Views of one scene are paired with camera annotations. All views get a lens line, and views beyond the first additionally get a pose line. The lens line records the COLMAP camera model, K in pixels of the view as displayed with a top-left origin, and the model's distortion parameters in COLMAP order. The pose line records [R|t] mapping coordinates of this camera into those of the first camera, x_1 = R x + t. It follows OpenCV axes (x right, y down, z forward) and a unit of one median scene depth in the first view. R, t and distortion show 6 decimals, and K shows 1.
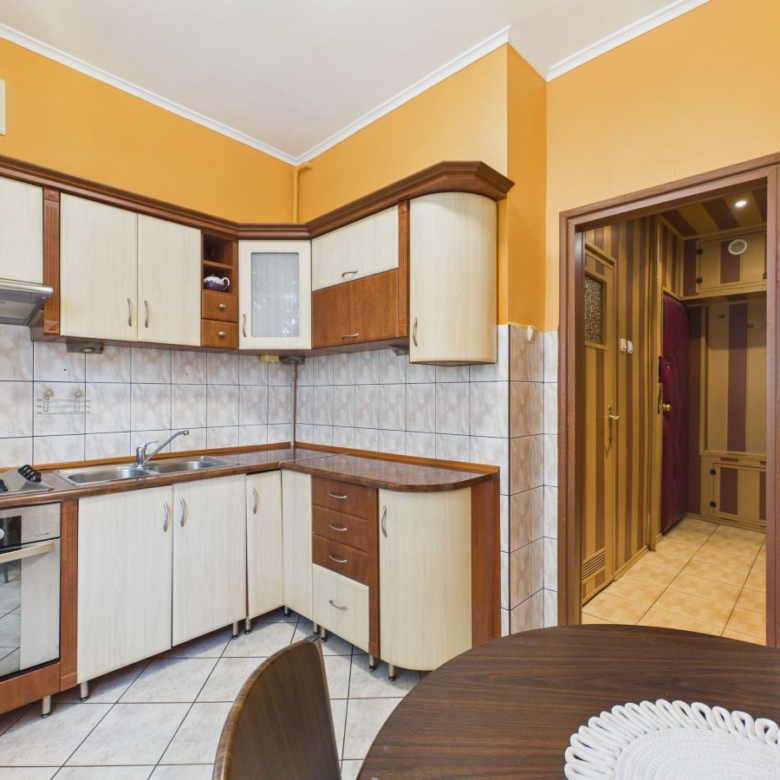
lens RADIAL K [[459.1, 0, 388.1], [0, 459.1, 393.2], [0, 0, 1]] dist [0.002364, -0.009353]
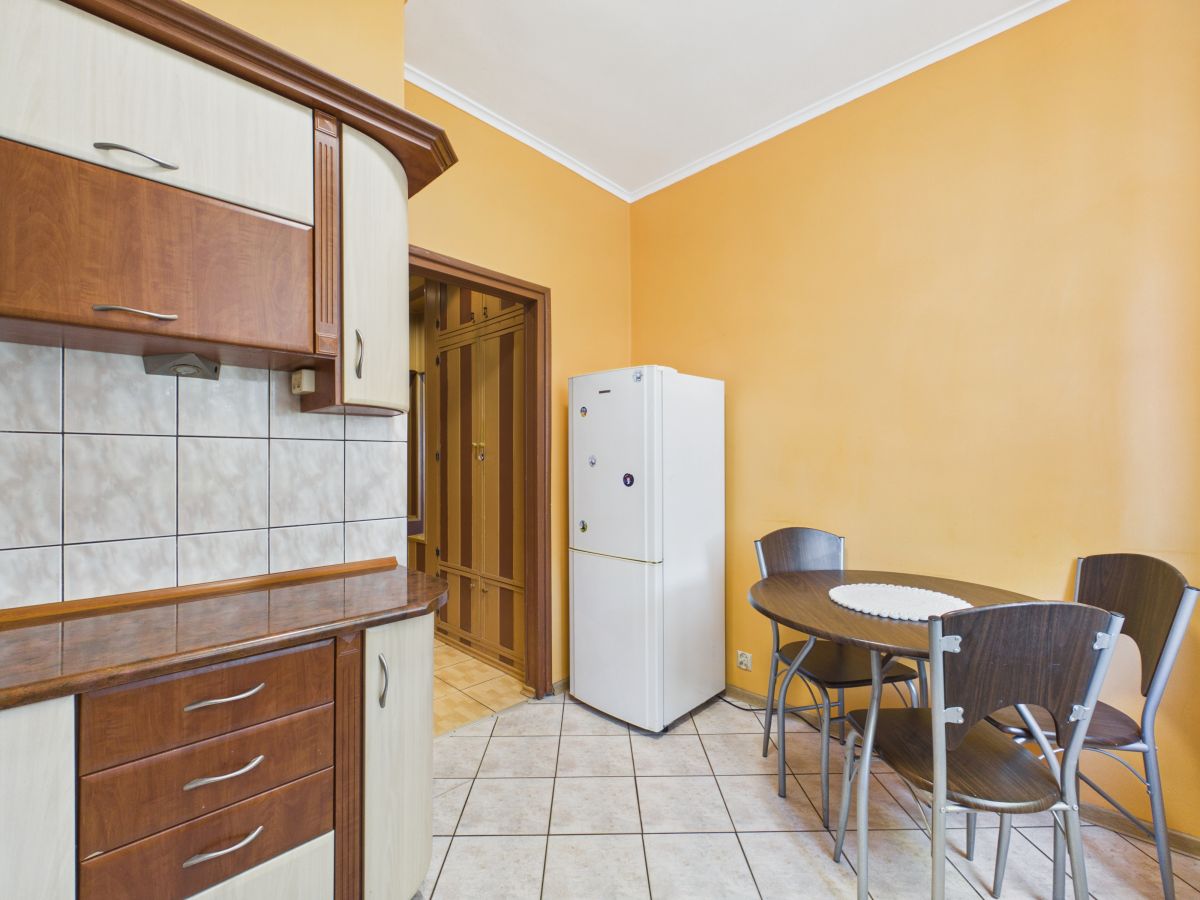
lens RADIAL K [[525.2, 0, 601.0], [0, 525.2, 458.9], [0, 0, 1]] dist [-0.002844, 0.000667]
pose [[0.001963, 0.005745, 0.999982, -0.362110], [-0.001977, 0.999982, -0.005742, 0.003776], [-0.999996, -0.001966, 0.001974, 0.397499]]
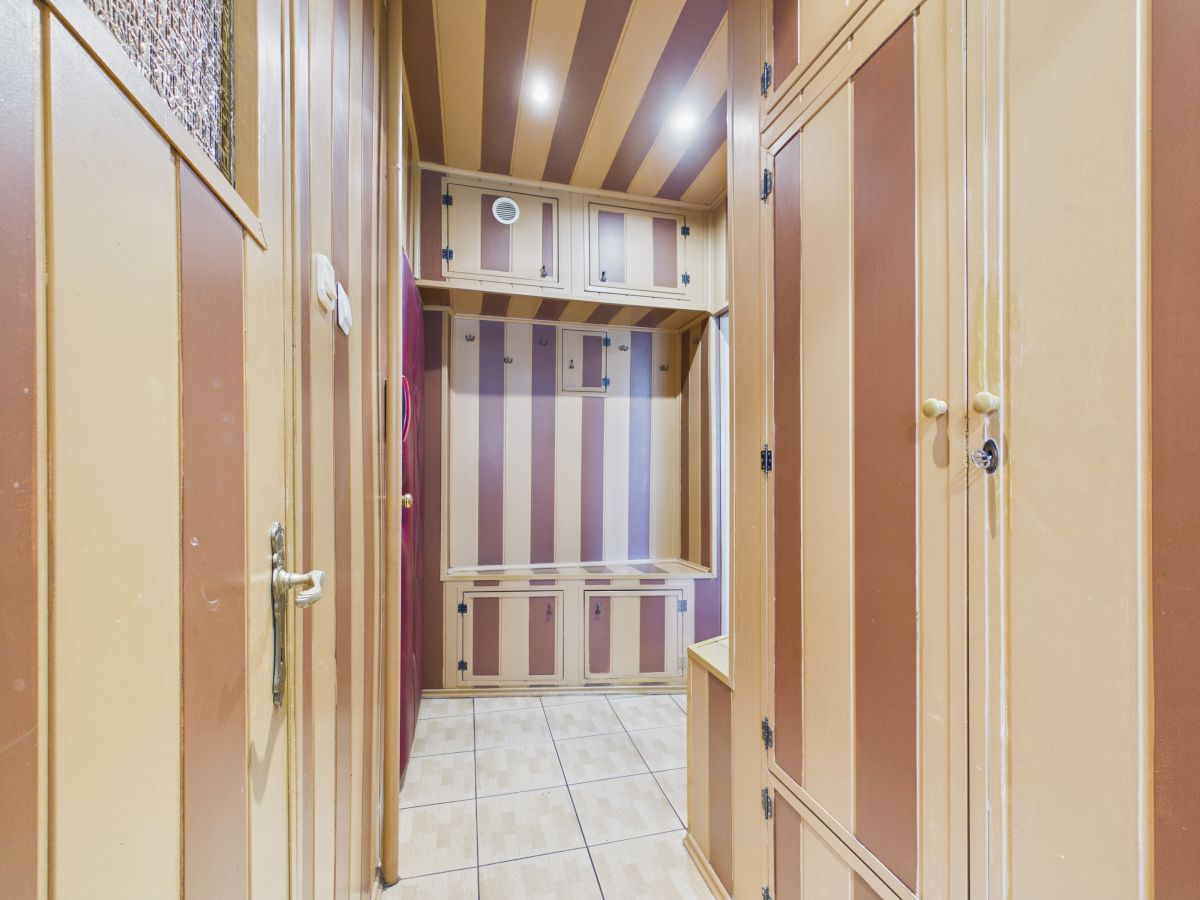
lens RADIAL K [[525.2, 0, 593.6], [0, 525.2, 475.3], [0, 0, 1]] dist [-0.002844, 0.000667]
pose [[0.531225, -0.007891, 0.847194, 0.300461], [-0.001289, 0.999948, 0.010122, 0.001671], [-0.847230, -0.006469, 0.531187, 0.629371]]
